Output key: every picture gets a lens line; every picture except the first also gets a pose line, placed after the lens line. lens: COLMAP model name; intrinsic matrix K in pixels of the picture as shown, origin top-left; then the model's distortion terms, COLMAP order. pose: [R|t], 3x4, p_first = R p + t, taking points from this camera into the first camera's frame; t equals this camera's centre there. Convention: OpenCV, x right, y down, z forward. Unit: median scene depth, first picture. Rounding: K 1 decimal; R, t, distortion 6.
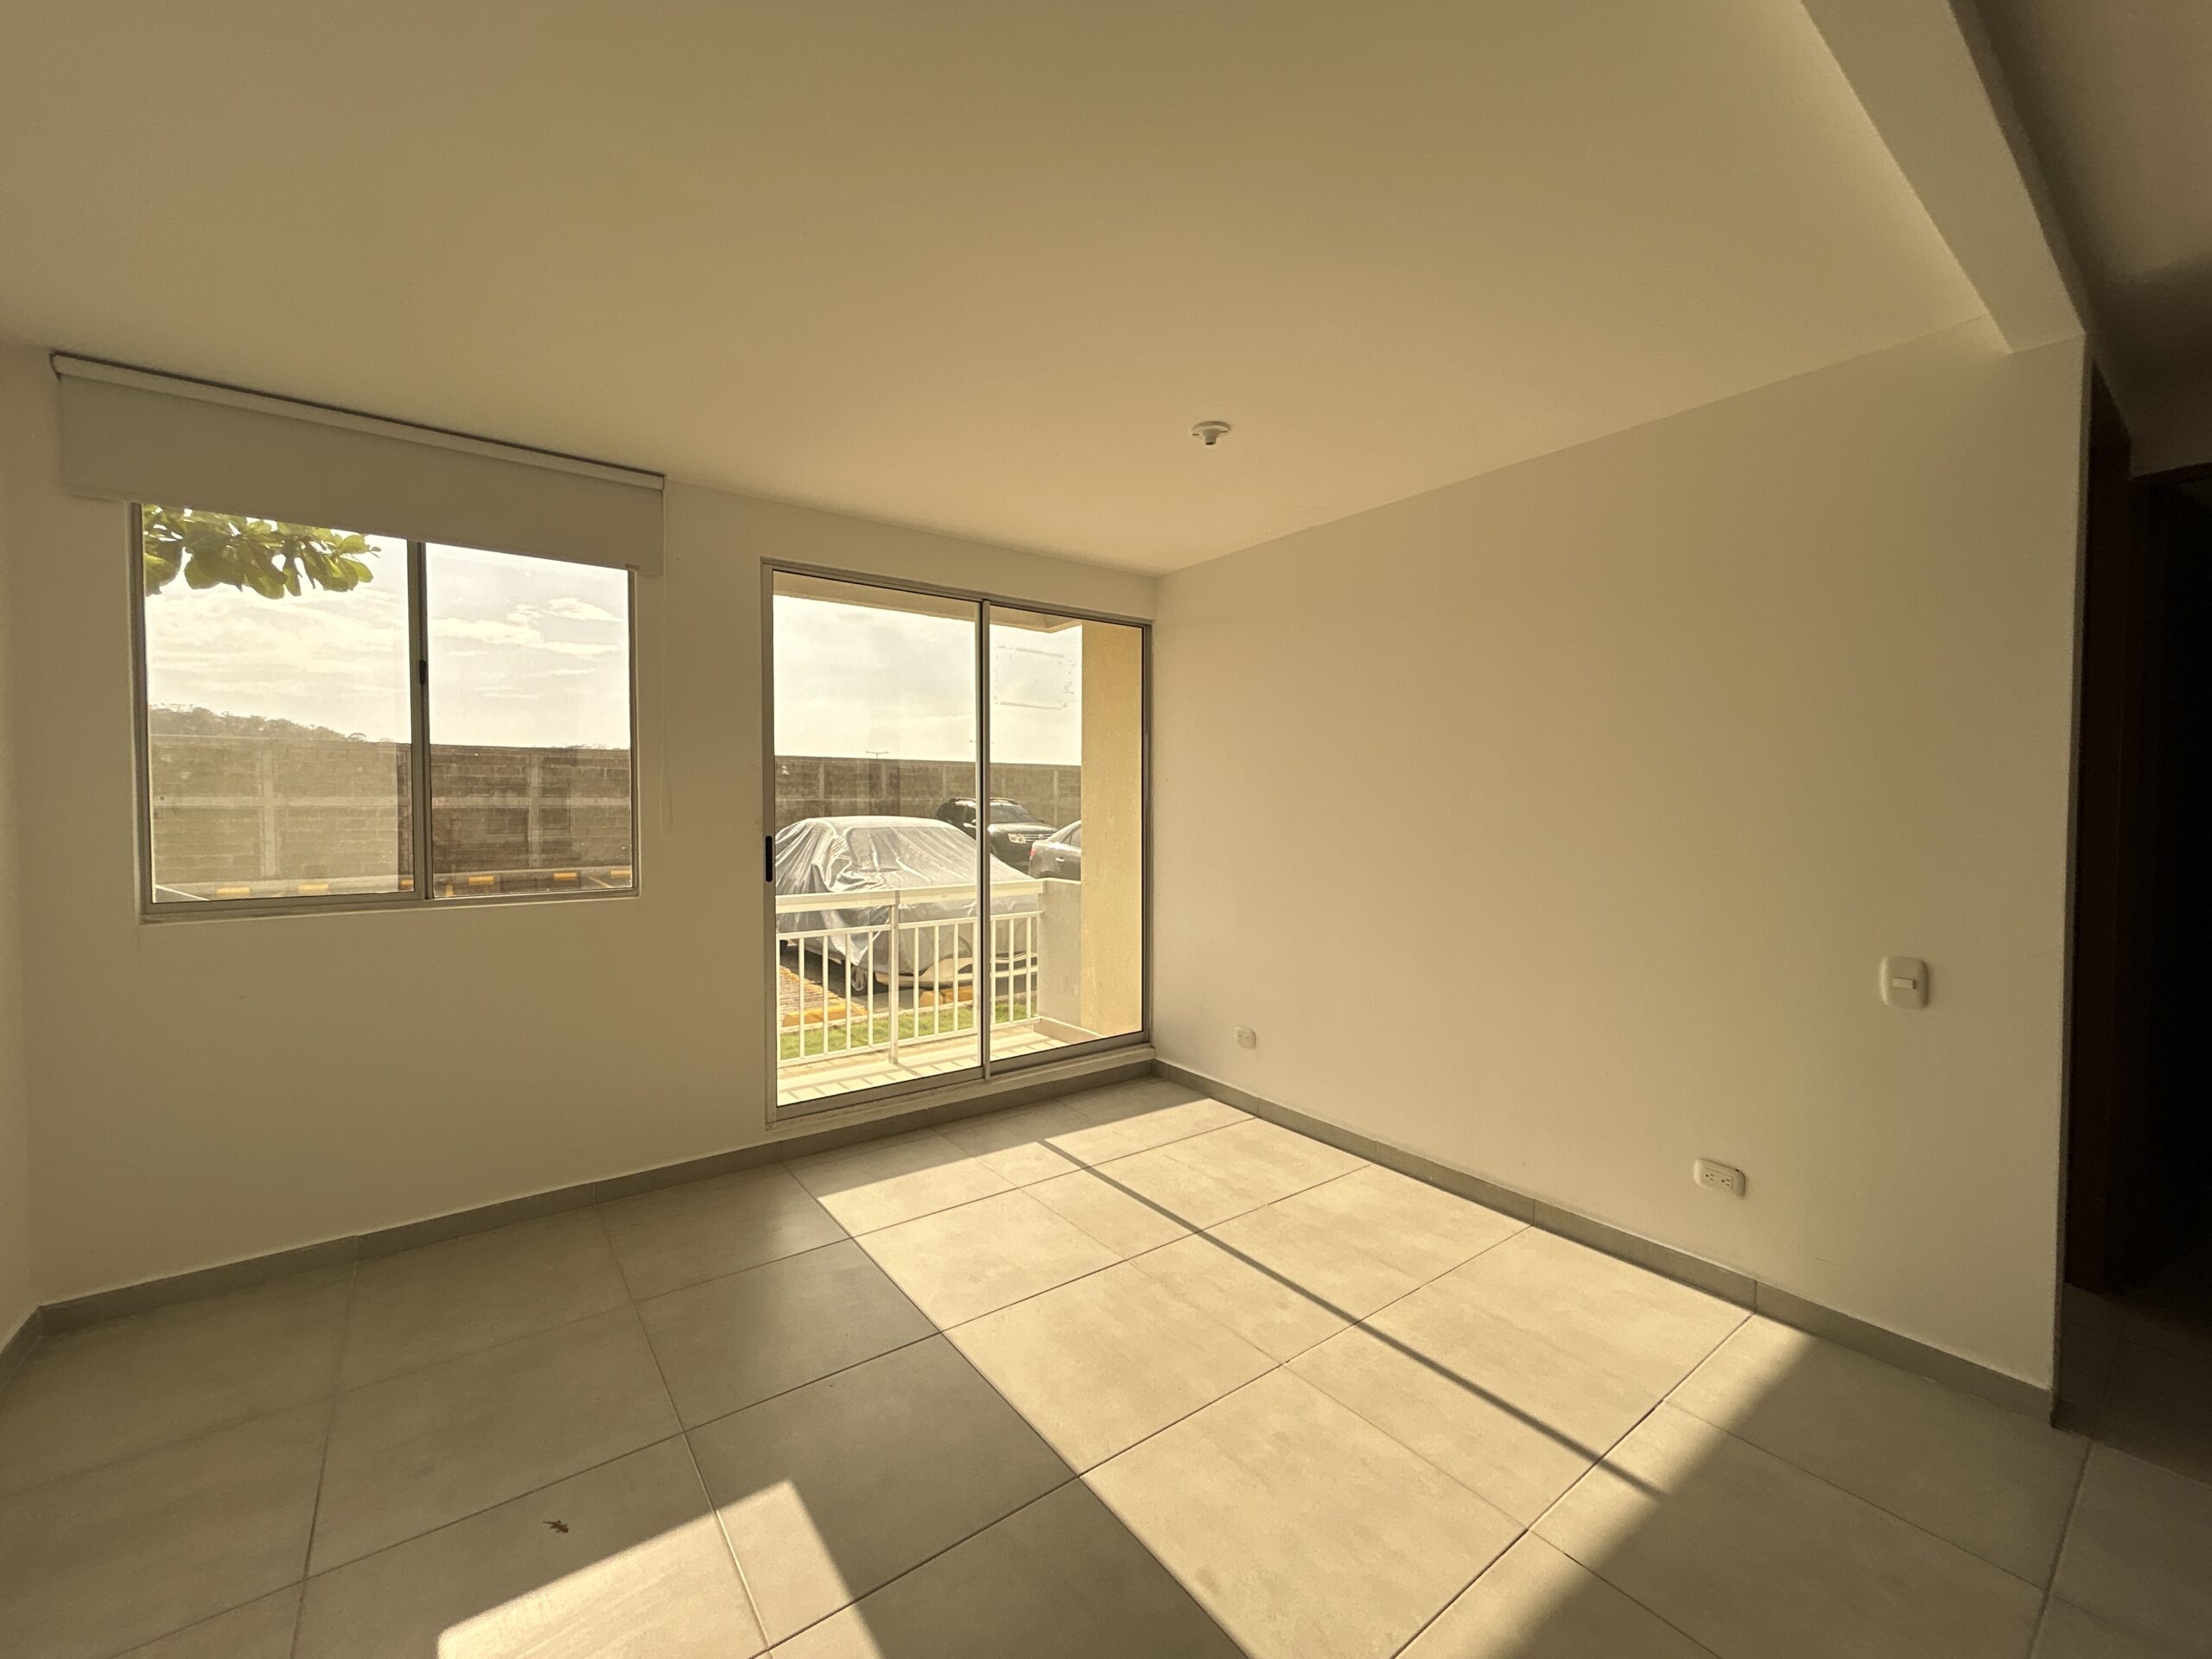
lens RADIAL K [[889.0, 0, 1105.6], [0, 889.0, 831.3], [0, 0, 1]] dist [-0.005724, 0.004177]
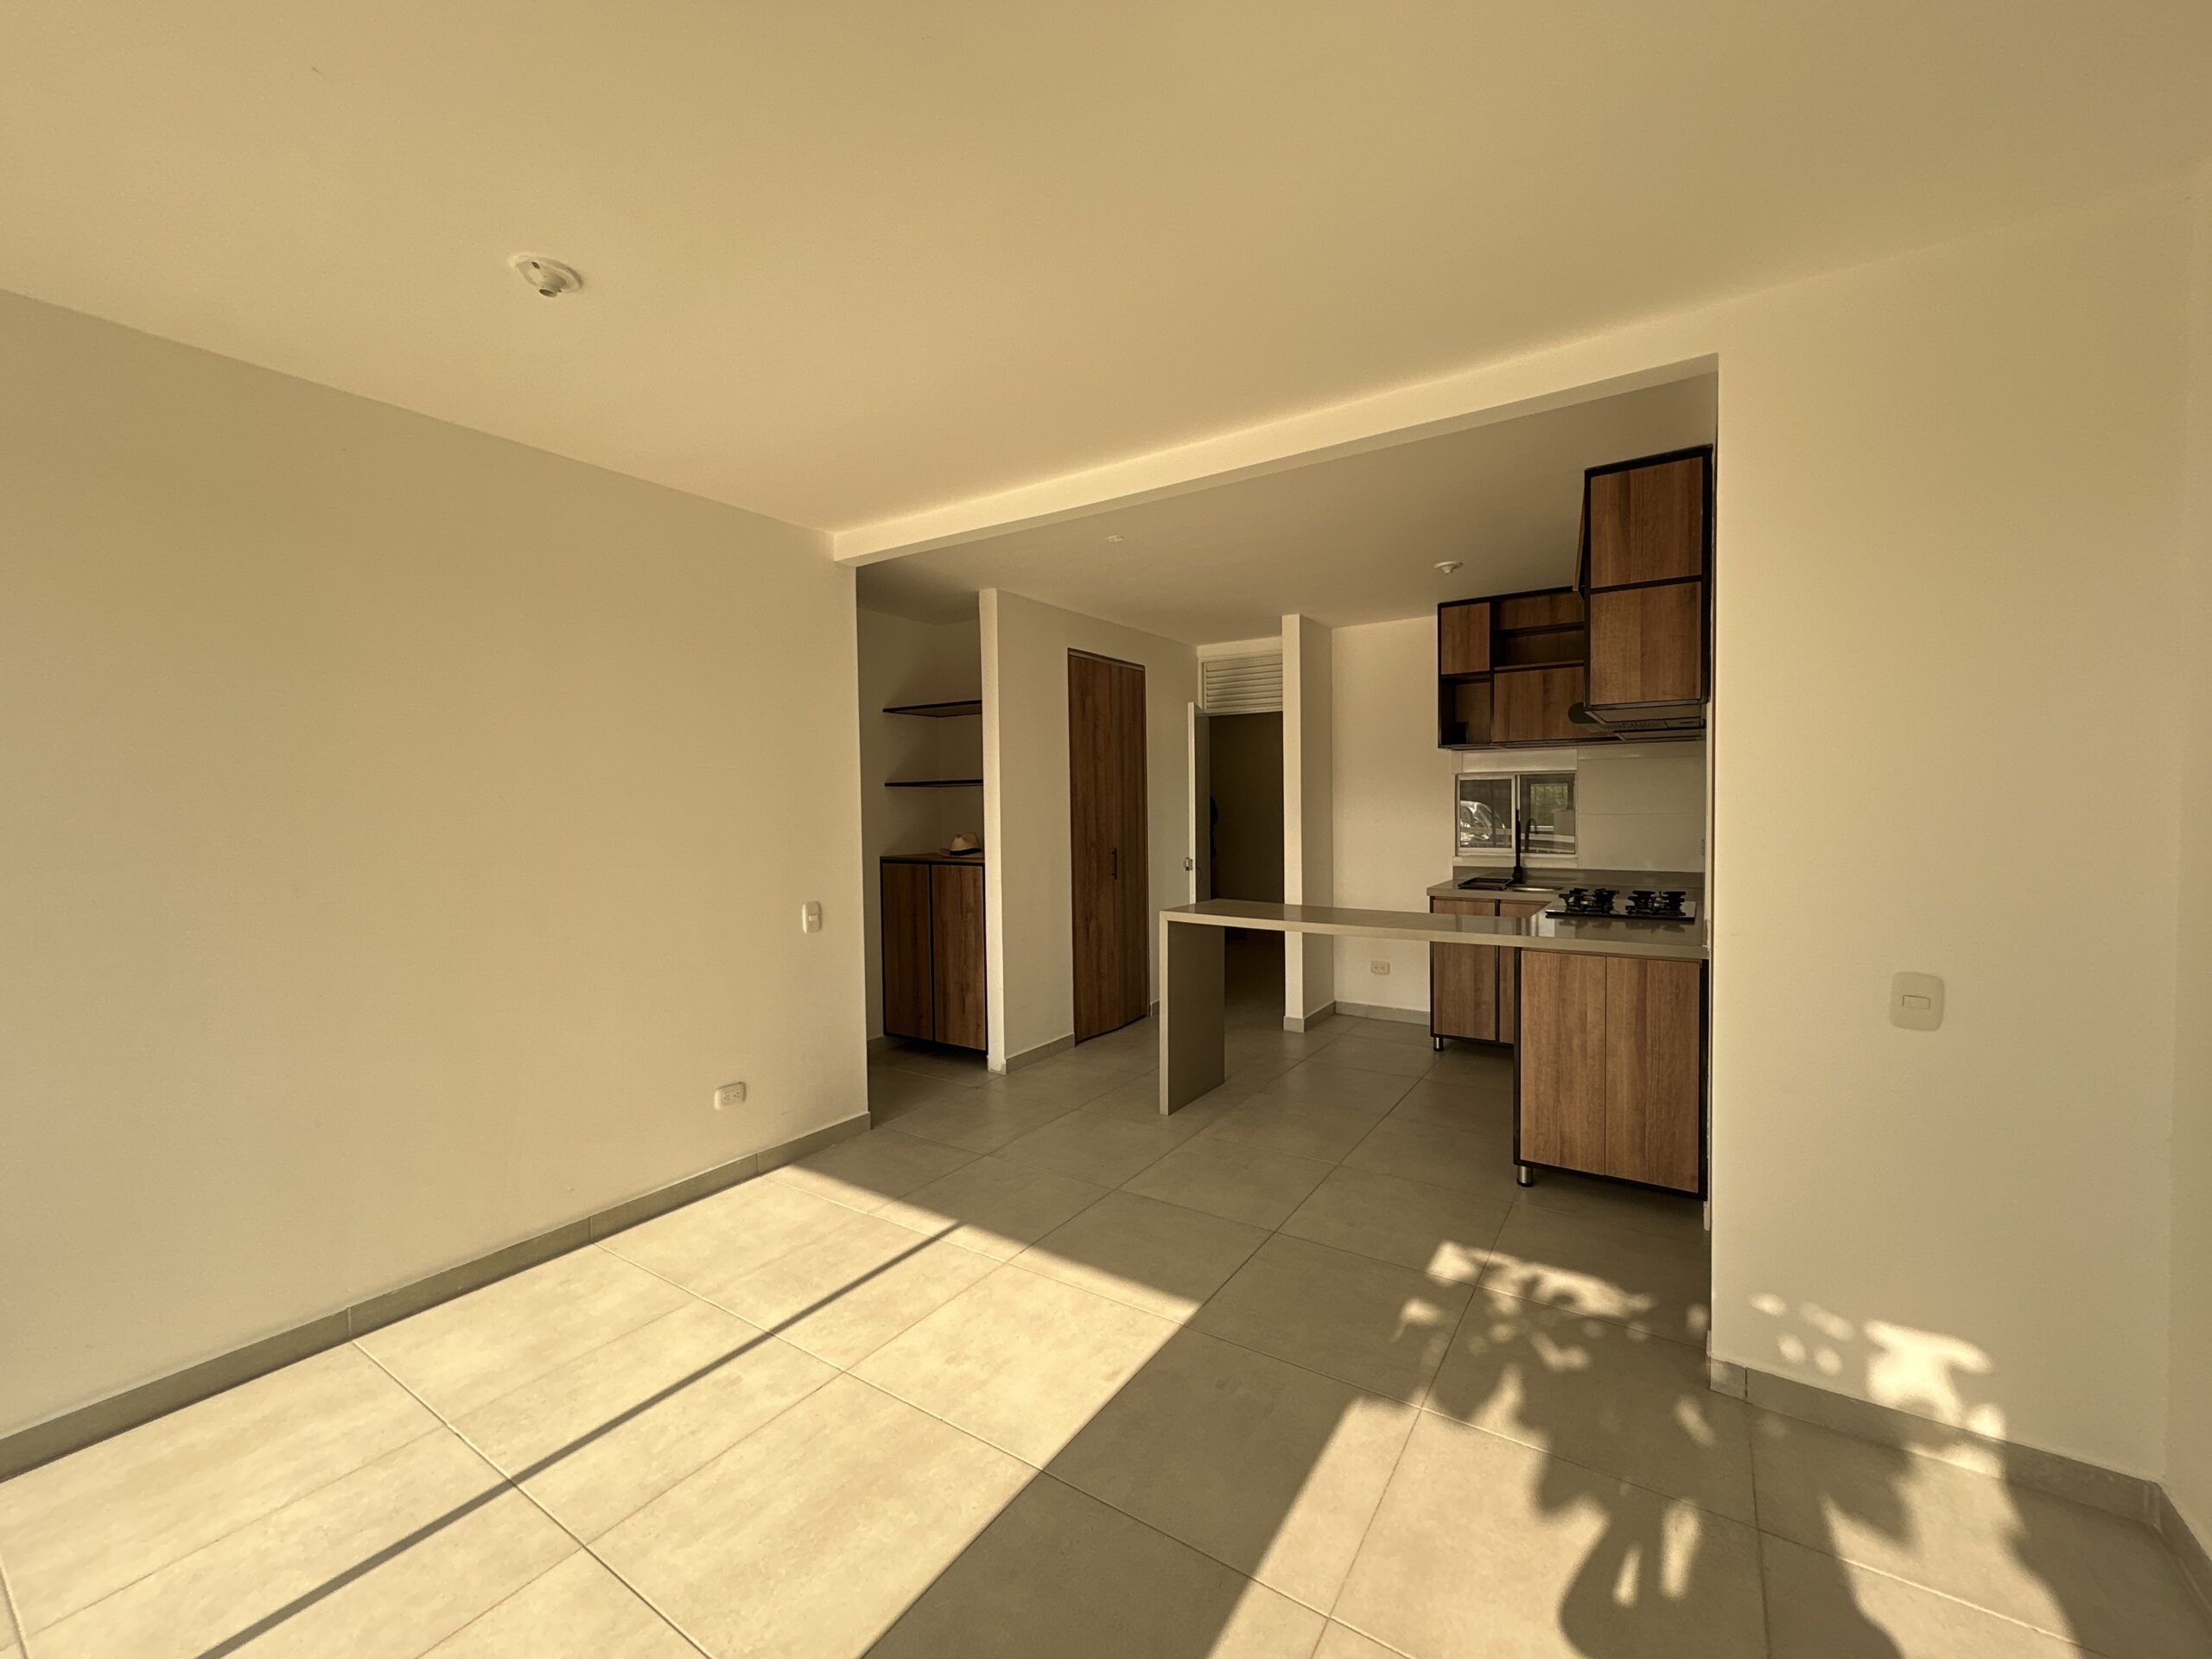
lens RADIAL K [[889.0, 0, 1112.1], [0, 889.0, 829.2], [0, 0, 1]] dist [-0.005724, 0.004177]
pose [[-0.336676, -0.027203, 0.941227, -0.460274], [0.042786, 0.998108, 0.044151, -0.022878], [-0.940648, 0.055136, -0.334876, 0.565201]]
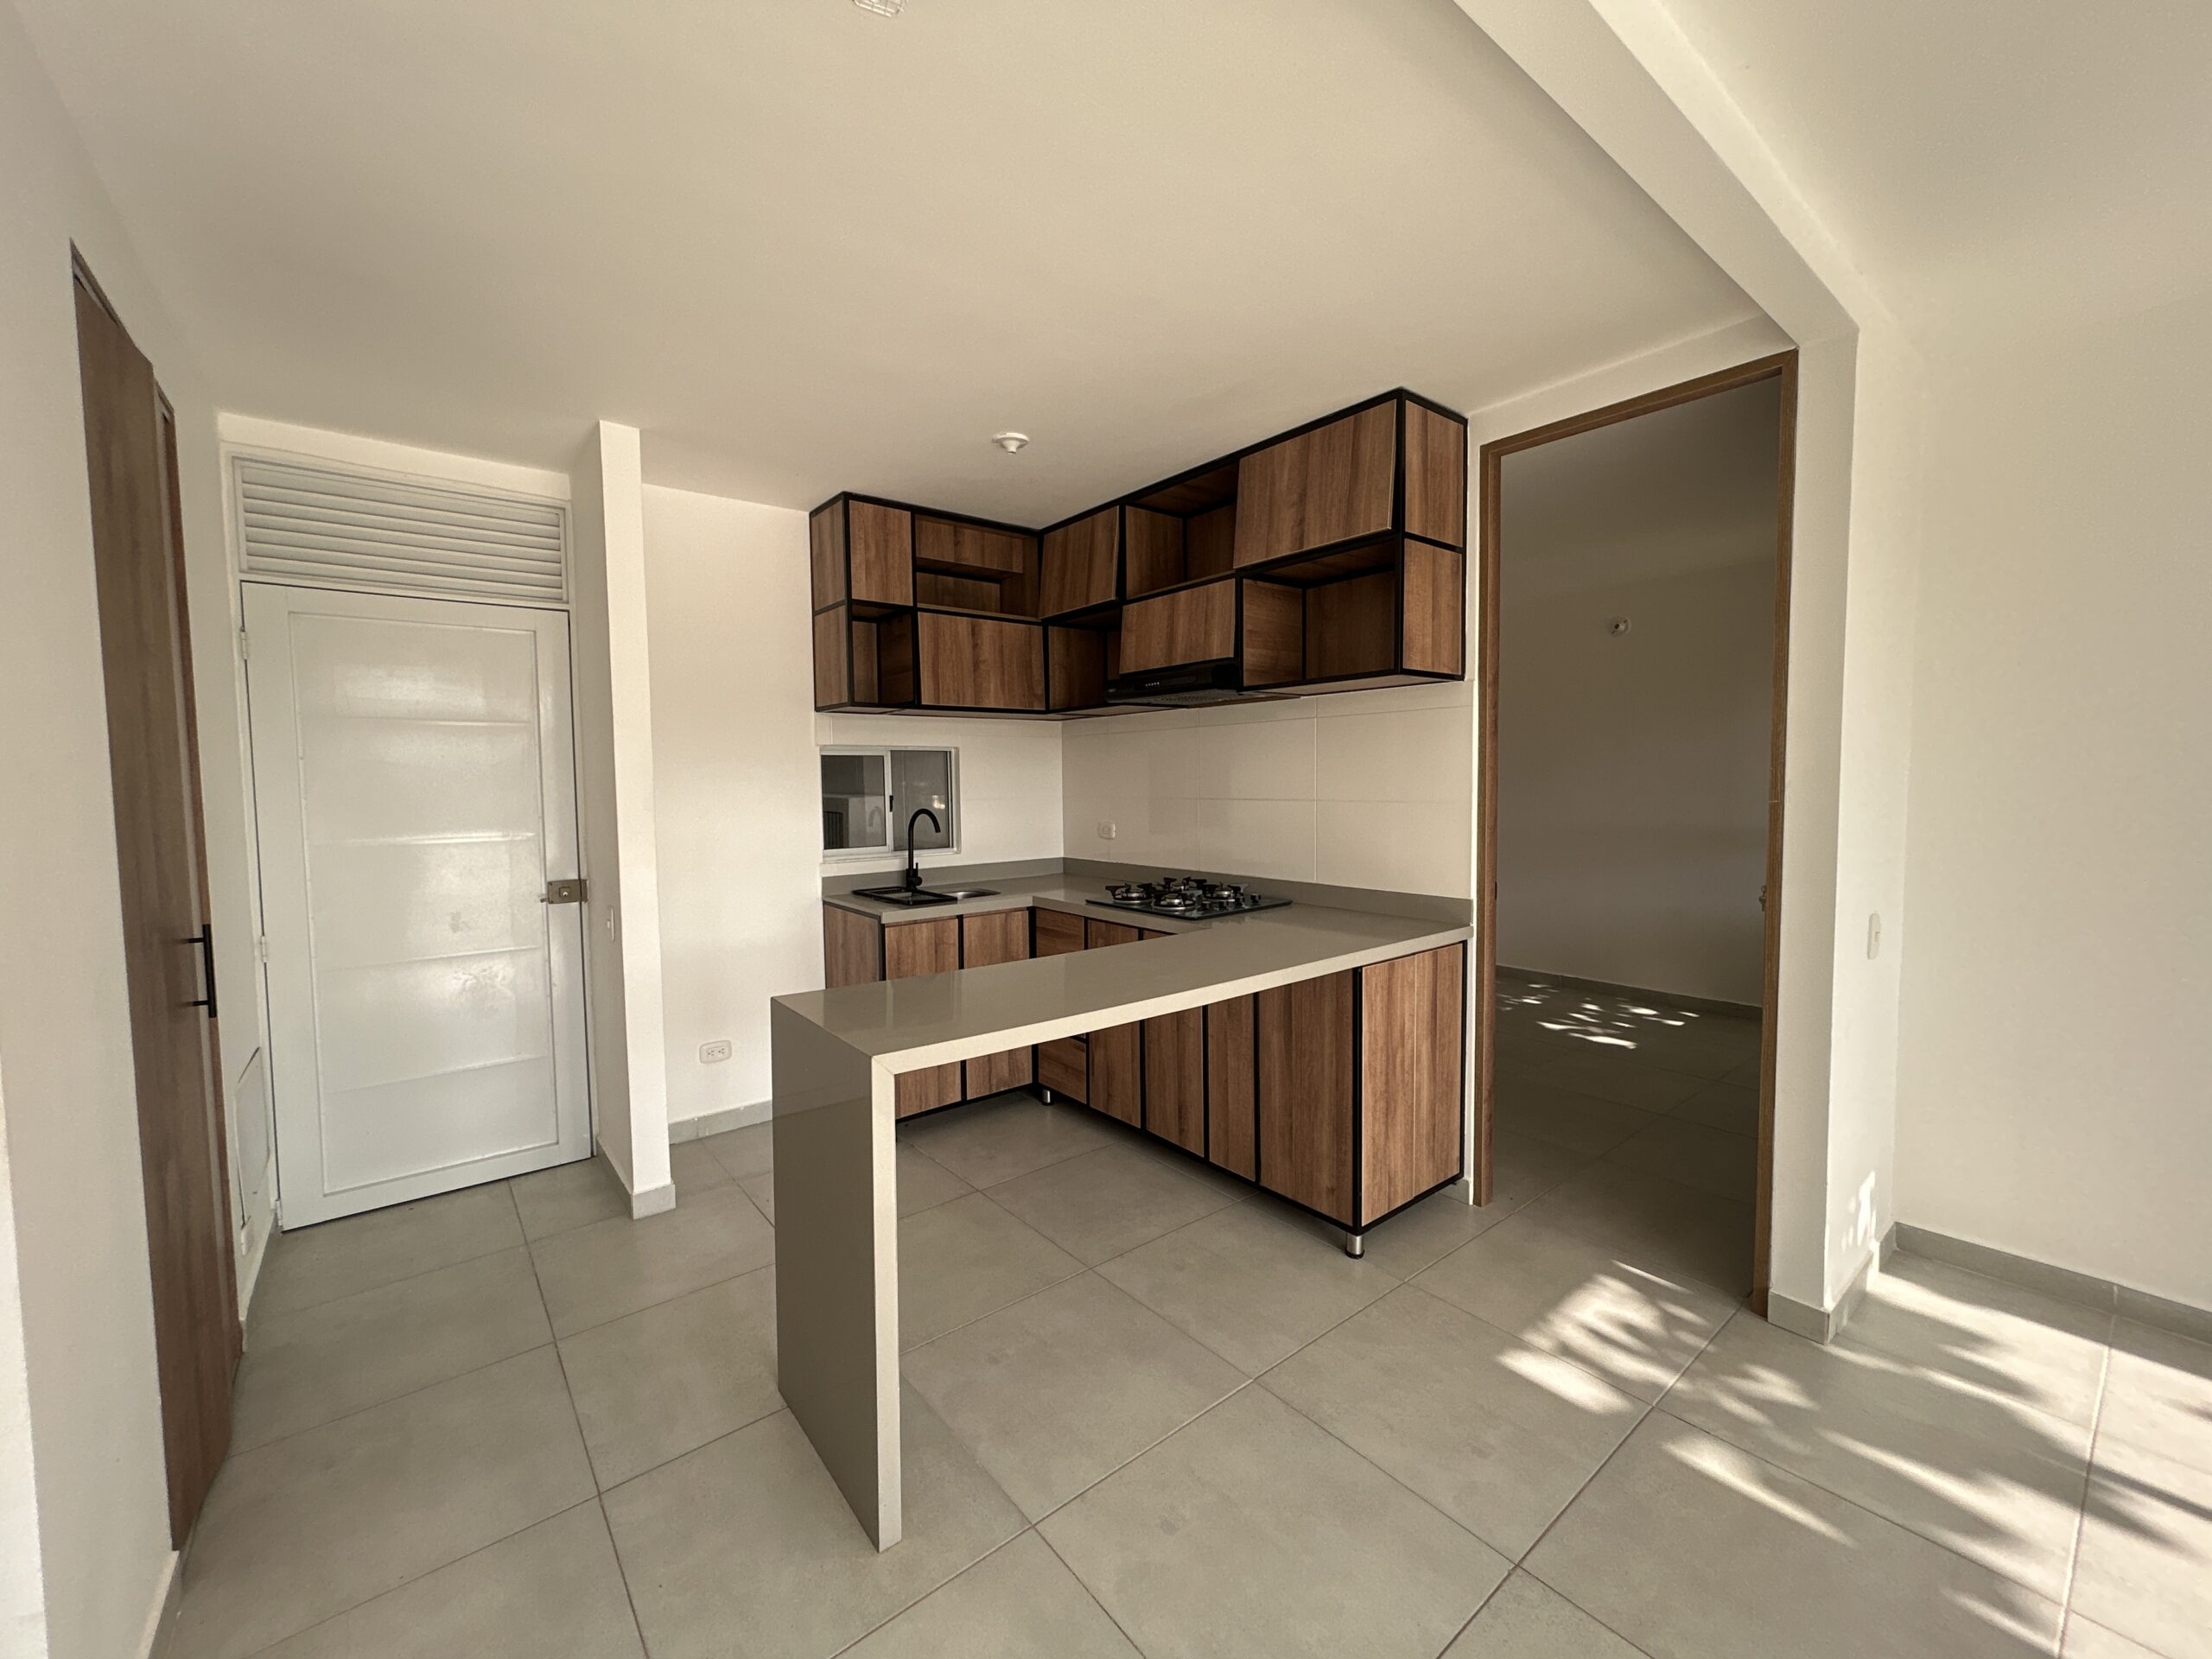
lens RADIAL K [[889.0, 0, 1120.4], [0, 889.0, 832.1], [0, 0, 1]] dist [-0.005724, 0.004177]
pose [[-0.999225, 0.008290, -0.038489, 0.360351], [0.004727, 0.995771, 0.091753, -0.018345], [0.039087, 0.091500, -0.995038, 0.575706]]
